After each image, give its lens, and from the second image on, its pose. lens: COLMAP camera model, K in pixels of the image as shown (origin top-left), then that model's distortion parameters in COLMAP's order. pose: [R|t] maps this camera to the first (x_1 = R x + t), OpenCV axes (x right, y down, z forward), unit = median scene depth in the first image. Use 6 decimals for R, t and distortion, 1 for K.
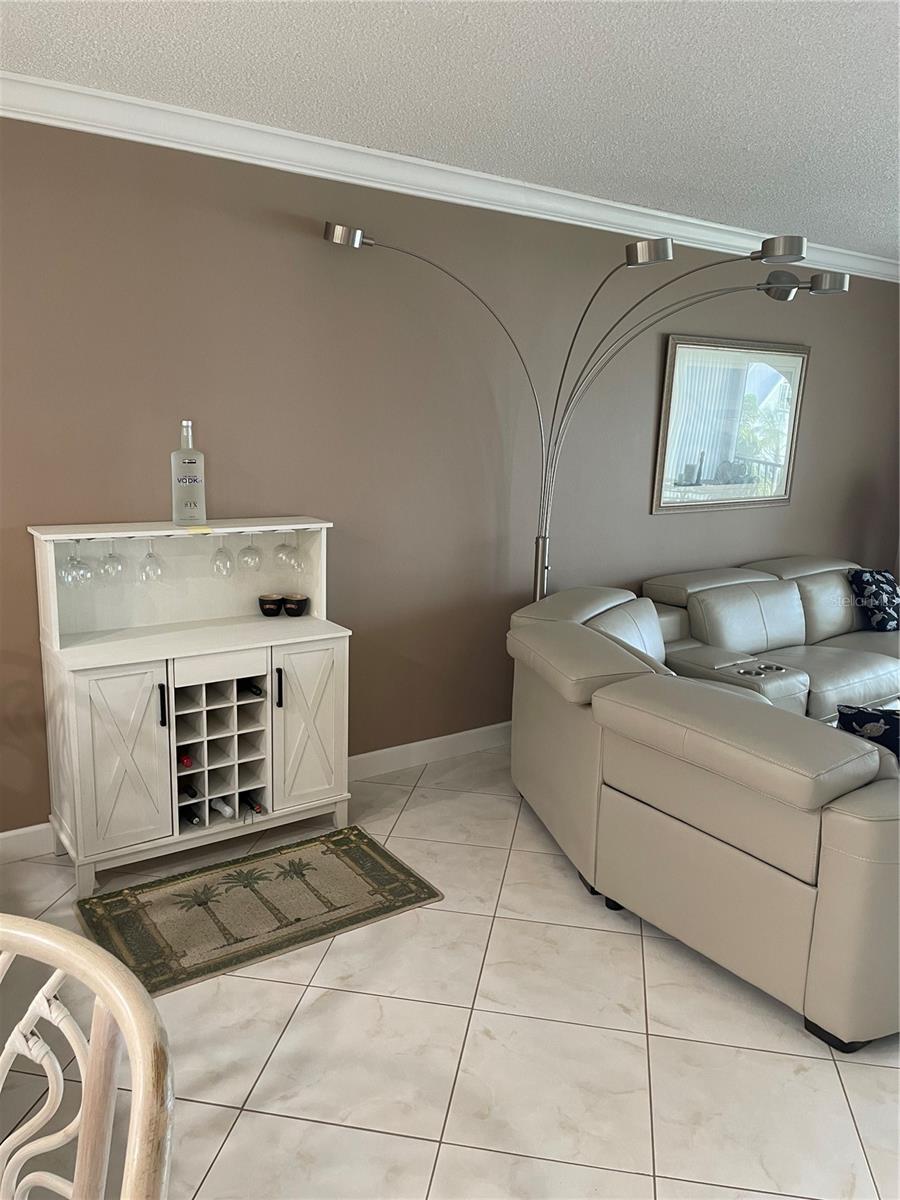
lens RADIAL K [[842.3, 0, 448.1], [0, 842.3, 579.7], [0, 0, 1]] dist [0.057349, -0.105401]
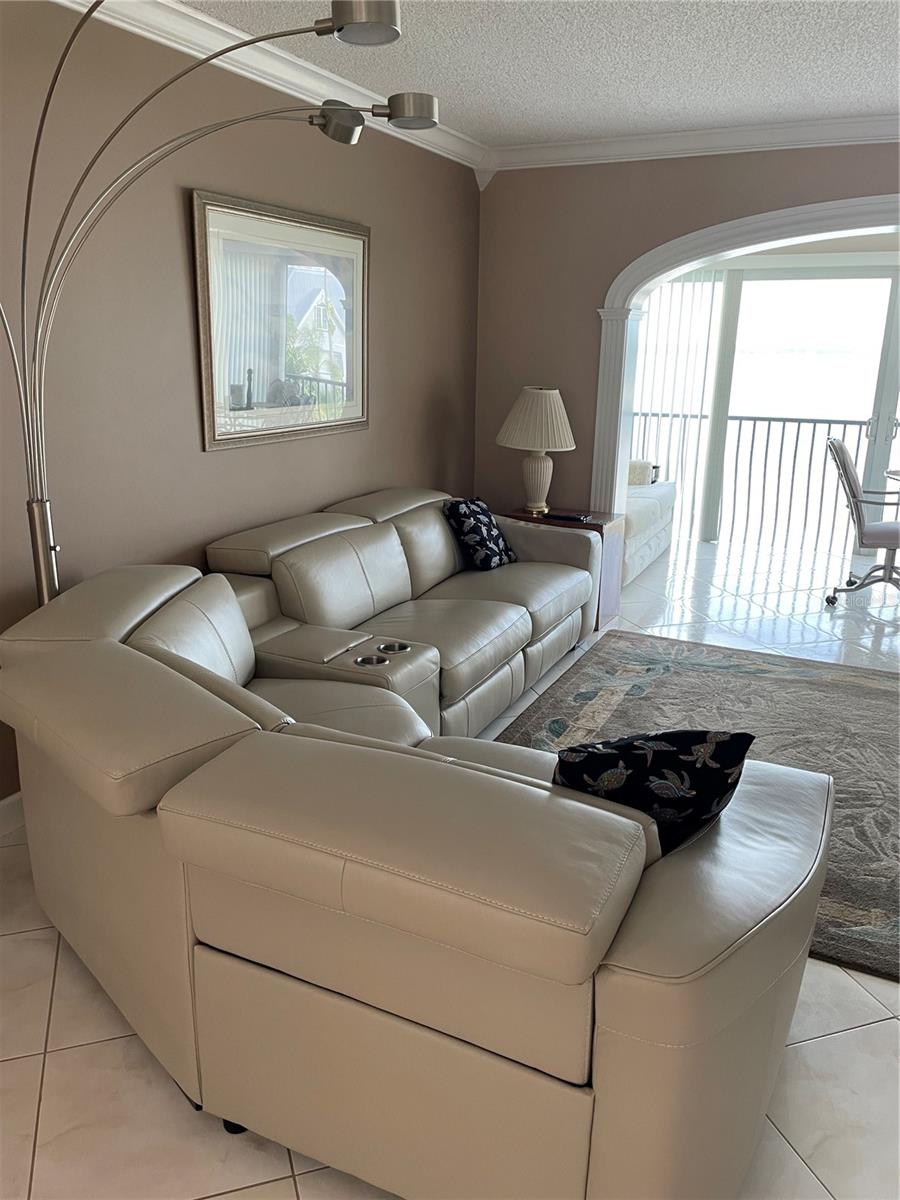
lens RADIAL K [[900.7, 0, 457.0], [0, 900.7, 606.5], [0, 0, 1]] dist [0.108024, -0.139206]
pose [[0.869625, -0.147970, 0.471017, 0.045575], [0.099739, 0.987013, 0.125925, -0.024993], [-0.483533, -0.062529, 0.873090, 0.225156]]
